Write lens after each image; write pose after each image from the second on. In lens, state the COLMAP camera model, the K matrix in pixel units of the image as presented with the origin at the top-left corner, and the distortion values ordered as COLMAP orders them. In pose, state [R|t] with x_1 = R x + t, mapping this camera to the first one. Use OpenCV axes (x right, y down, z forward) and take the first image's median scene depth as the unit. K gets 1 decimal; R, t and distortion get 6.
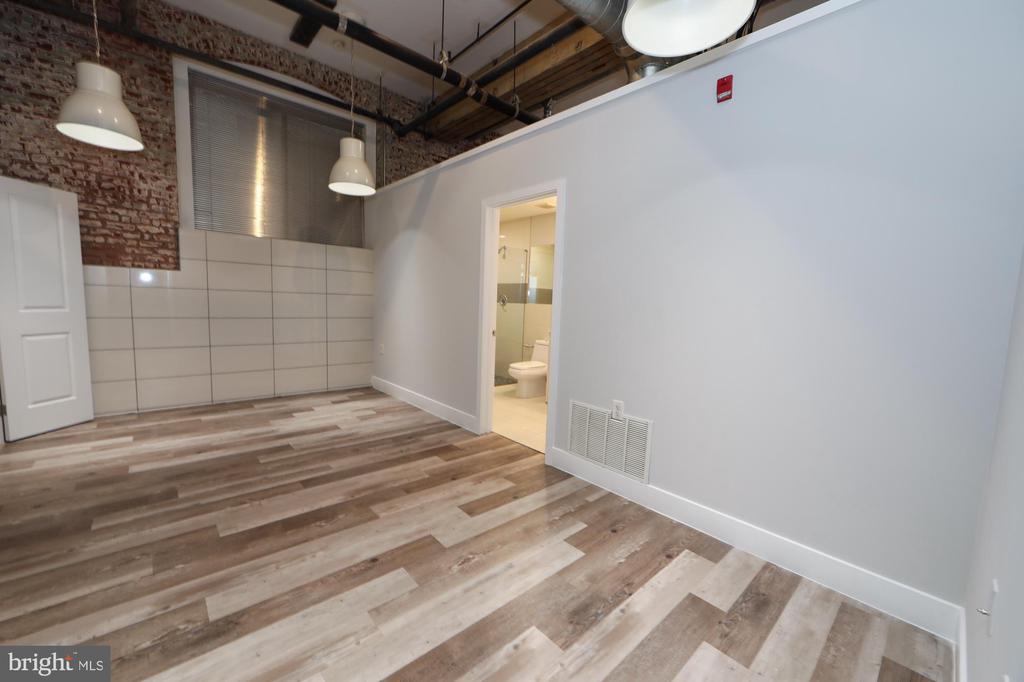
lens RADIAL K [[402.5, 0, 509.5], [0, 402.5, 344.8], [0, 0, 1]] dist [-0.013675, 0.003218]
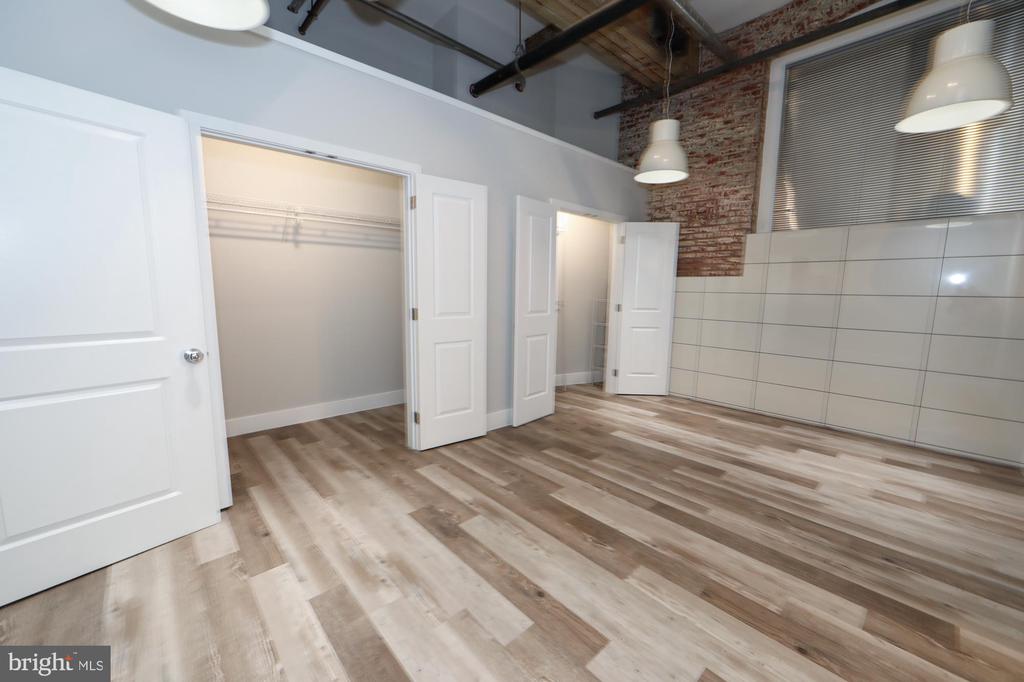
lens RADIAL K [[402.5, 0, 499.9], [0, 402.5, 345.5], [0, 0, 1]] dist [-0.013675, 0.003218]
pose [[-0.002841, 0.102735, -0.994705, 0.306050], [-0.119029, 0.987602, 0.102341, -0.054083], [0.992887, 0.118690, 0.009423, 0.525125]]
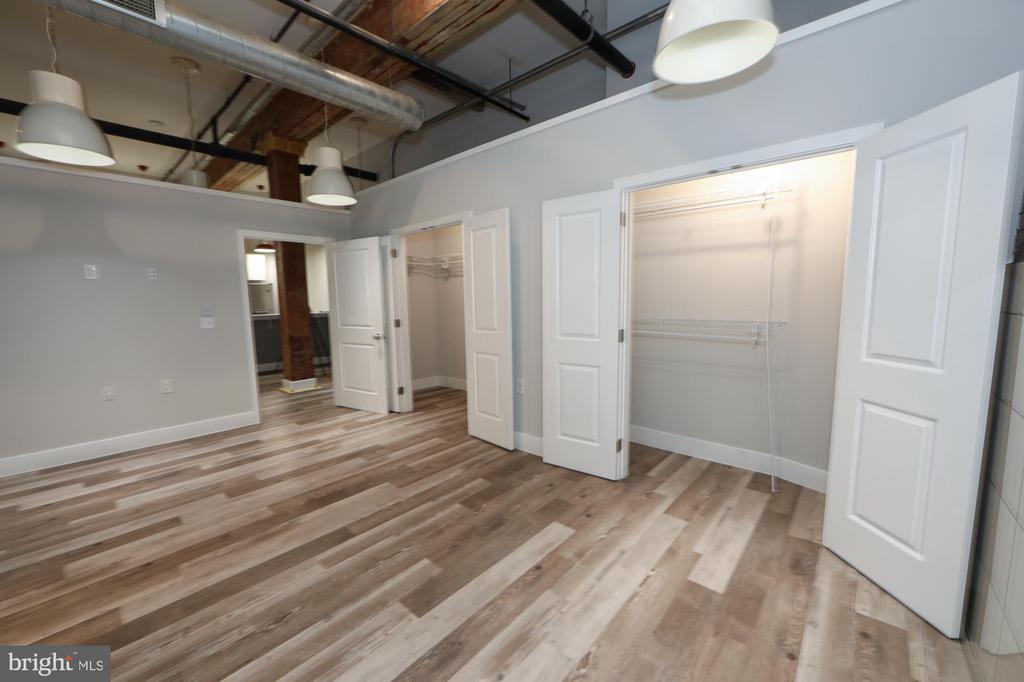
lens RADIAL K [[402.5, 0, 507.6], [0, 402.5, 343.1], [0, 0, 1]] dist [-0.013675, 0.003218]
pose [[-0.993846, -0.007275, -0.110533, -0.667114], [-0.030828, 0.976585, 0.212911, -0.227546], [0.106396, 0.215009, -0.970799, 1.580875]]
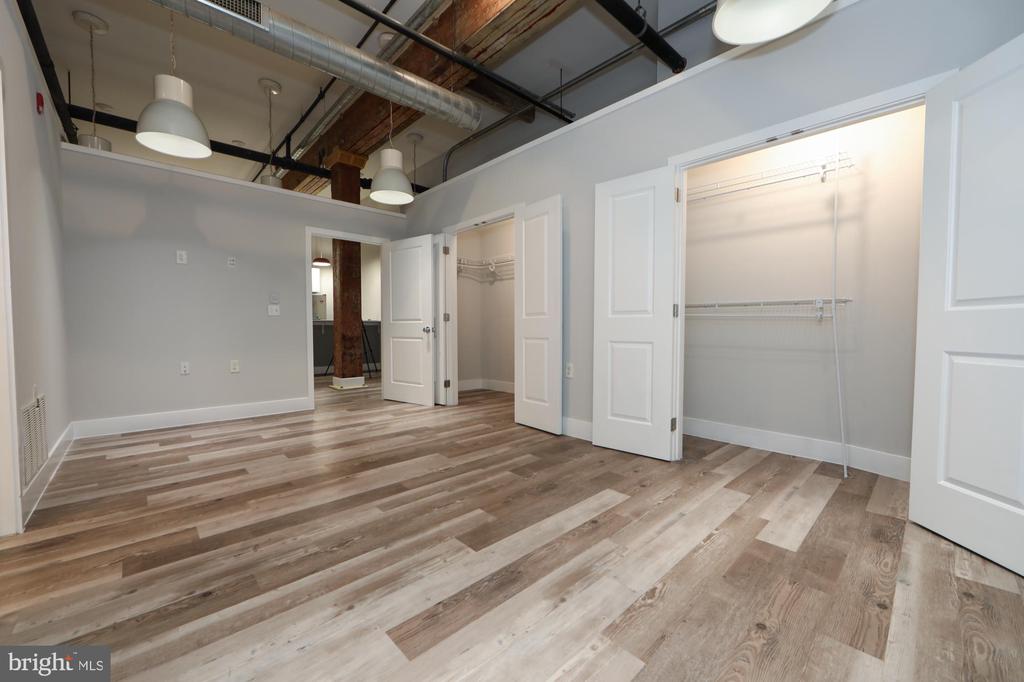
lens RADIAL K [[402.5, 0, 507.2], [0, 402.5, 343.3], [0, 0, 1]] dist [-0.013675, 0.003218]
pose [[-0.999137, -0.036284, -0.020220, -0.629710], [-0.038824, 0.988815, 0.144008, -0.097246], [0.014769, 0.144668, -0.989370, 1.619057]]
